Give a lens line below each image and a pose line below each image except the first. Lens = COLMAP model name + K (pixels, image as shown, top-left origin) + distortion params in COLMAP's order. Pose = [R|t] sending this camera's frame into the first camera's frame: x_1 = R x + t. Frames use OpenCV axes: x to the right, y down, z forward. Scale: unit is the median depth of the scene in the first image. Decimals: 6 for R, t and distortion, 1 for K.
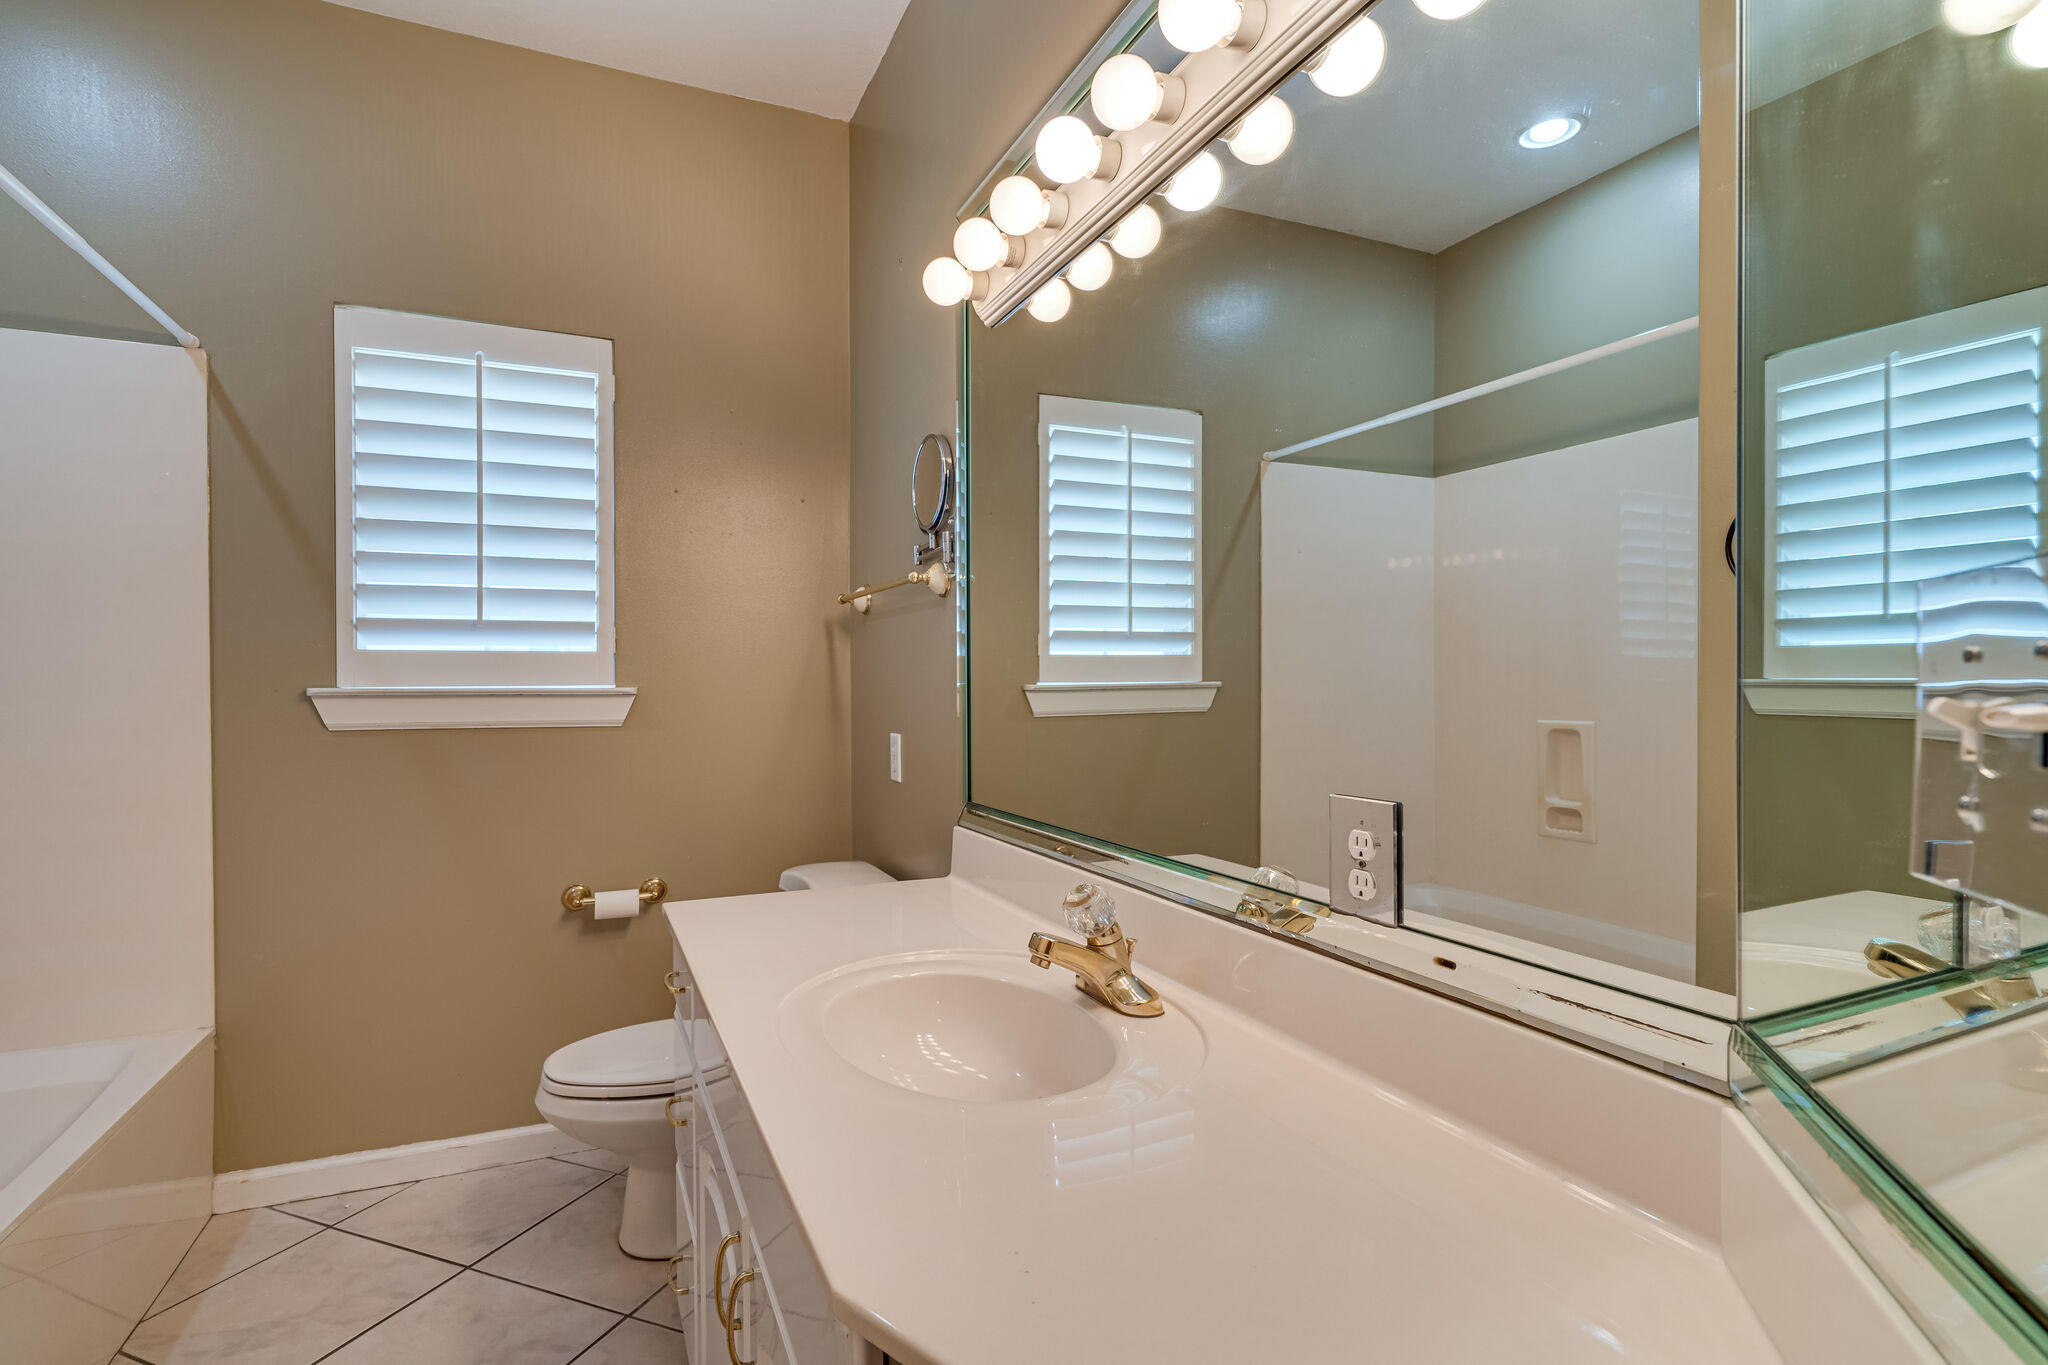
lens RADIAL K [[944.3, 0, 1024.0], [0, 944.3, 682.5], [0, 0, 1]] dist [0.001282, 0.000020]
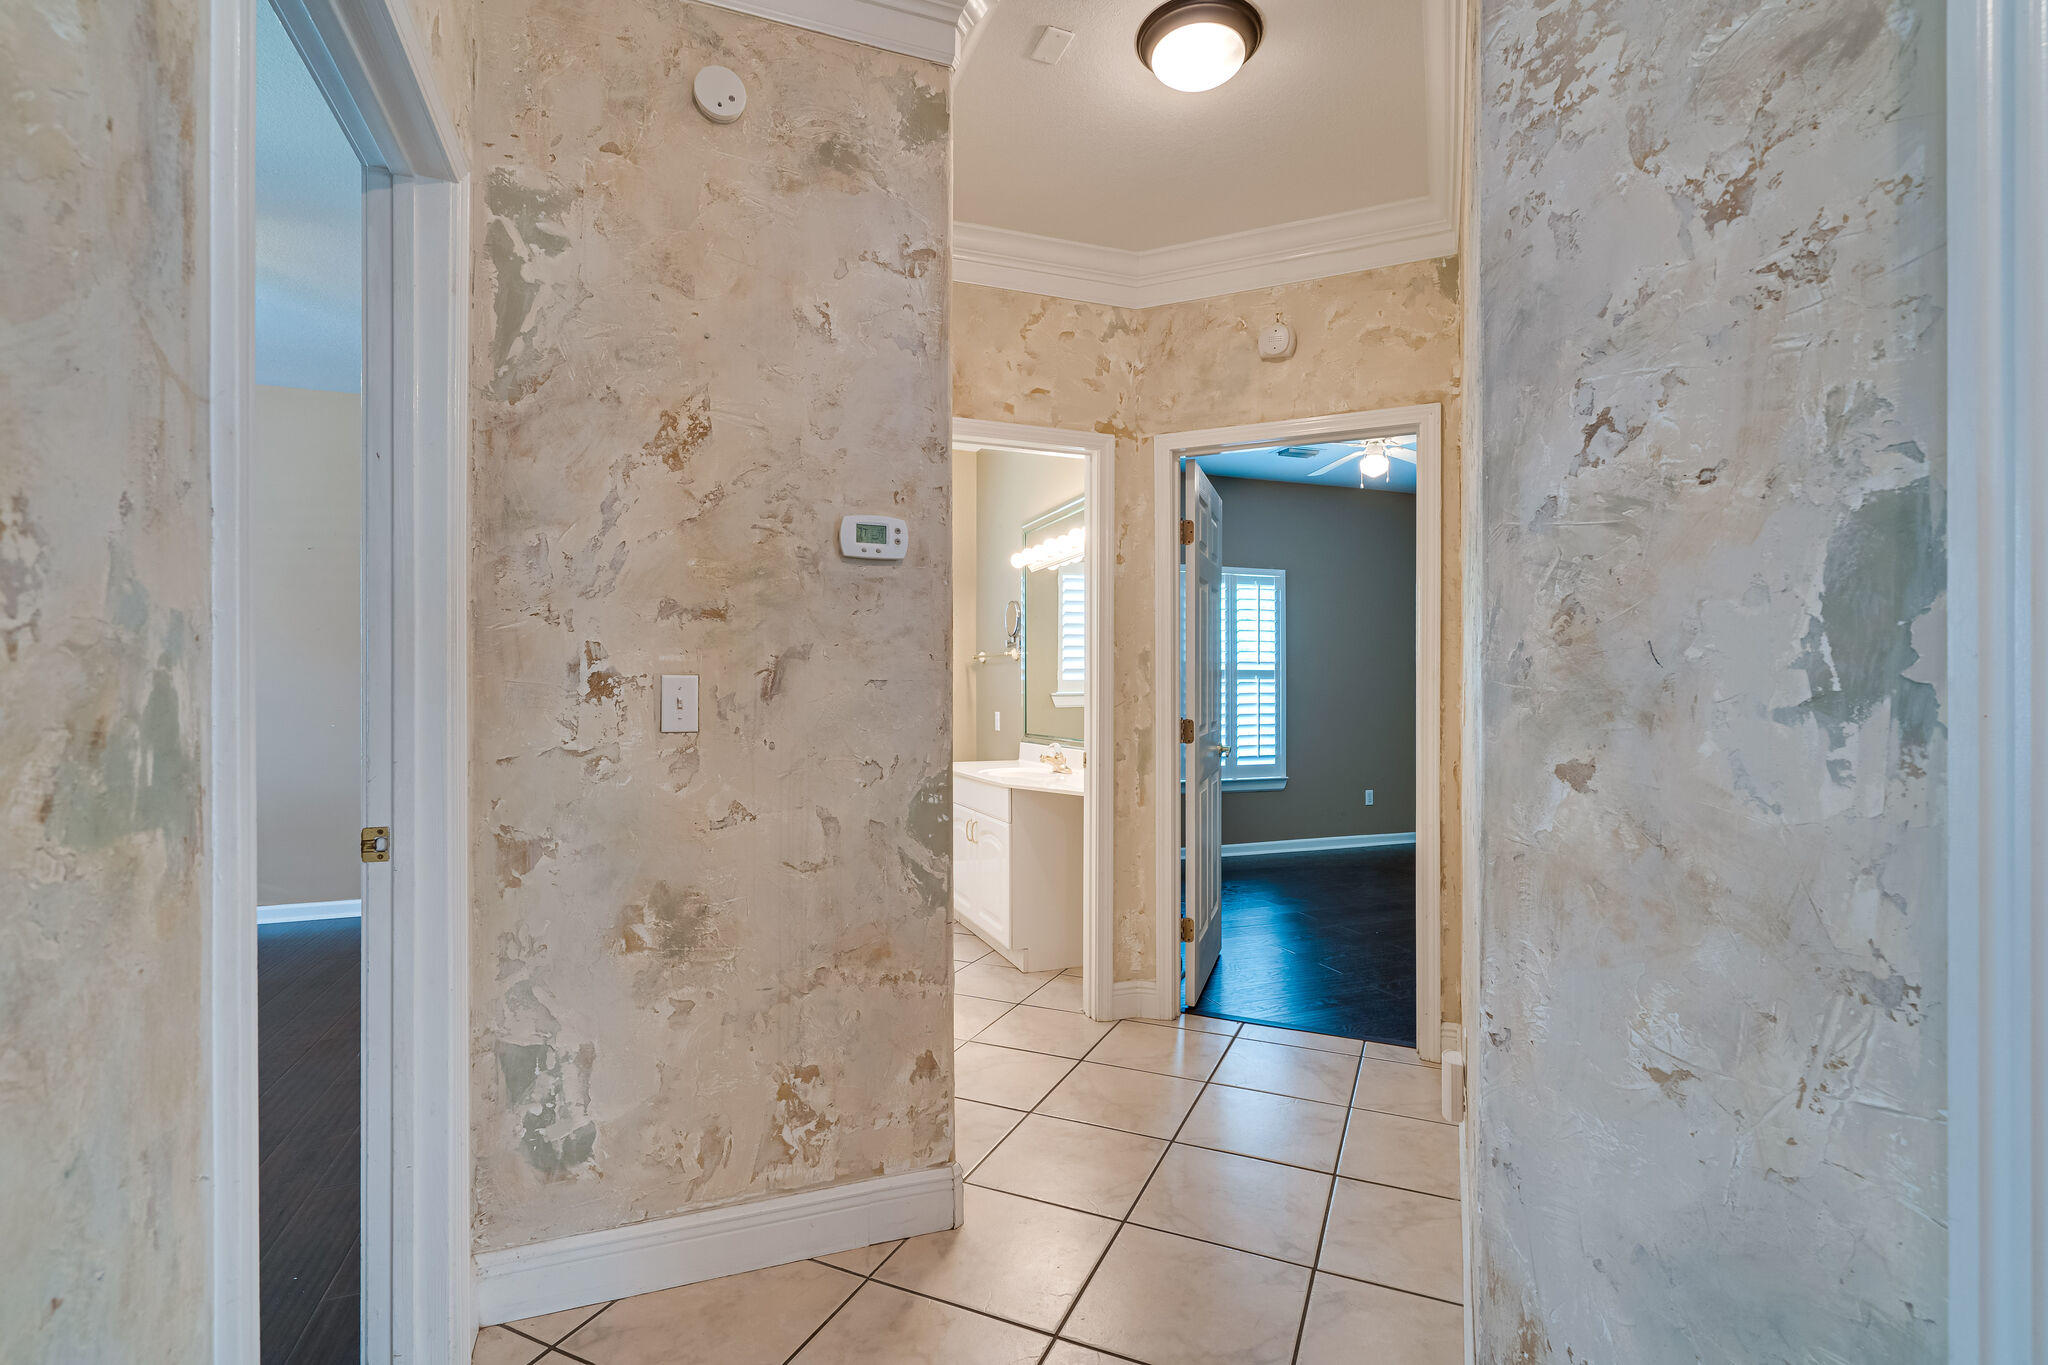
lens RADIAL K [[944.3, 0, 1024.0], [0, 944.3, 682.5], [0, 0, 1]] dist [0.001282, 0.000020]
pose [[0.997560, 0.004682, -0.069654, 0.128453], [-0.005421, 0.999931, -0.010423, 0.001772], [0.069600, 0.010775, 0.997517, -1.752880]]
